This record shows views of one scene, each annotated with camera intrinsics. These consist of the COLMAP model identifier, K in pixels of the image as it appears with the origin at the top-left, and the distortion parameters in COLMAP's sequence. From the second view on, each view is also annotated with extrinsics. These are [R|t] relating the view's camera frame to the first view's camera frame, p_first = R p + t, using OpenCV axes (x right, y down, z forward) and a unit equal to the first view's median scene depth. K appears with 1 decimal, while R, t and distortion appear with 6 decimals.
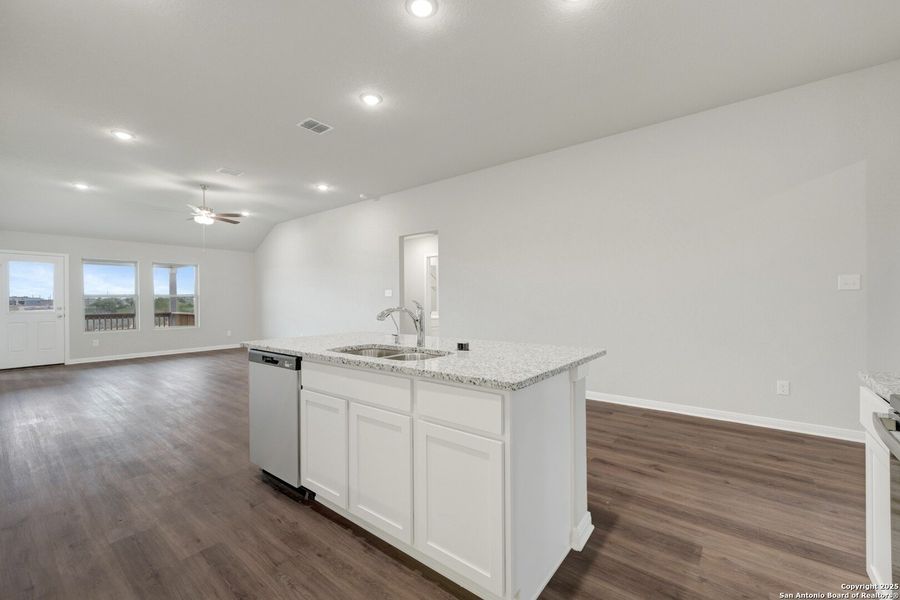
lens RADIAL K [[374.6, 0, 453.4], [0, 374.6, 291.7], [0, 0, 1]] dist [0.001146, 0.000107]
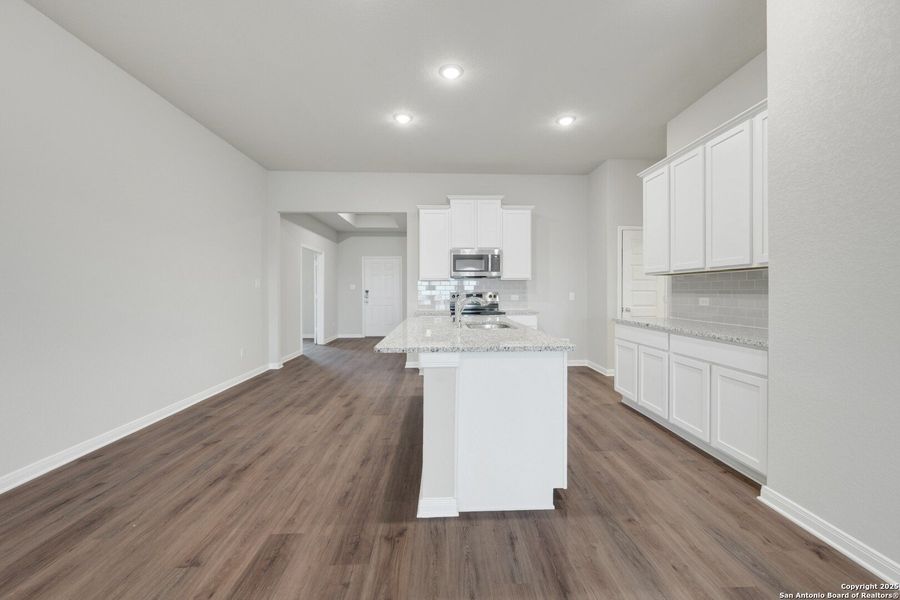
lens RADIAL K [[359.3, 0, 453.4], [0, 359.3, 291.2], [0, 0, 1]] dist [-0.000292, 0.000046]
pose [[-0.649283, 0.008668, 0.760497, -1.010330], [-0.005817, 0.999849, -0.016363, 0.039947], [-0.760524, -0.015048, -0.649135, 1.750418]]
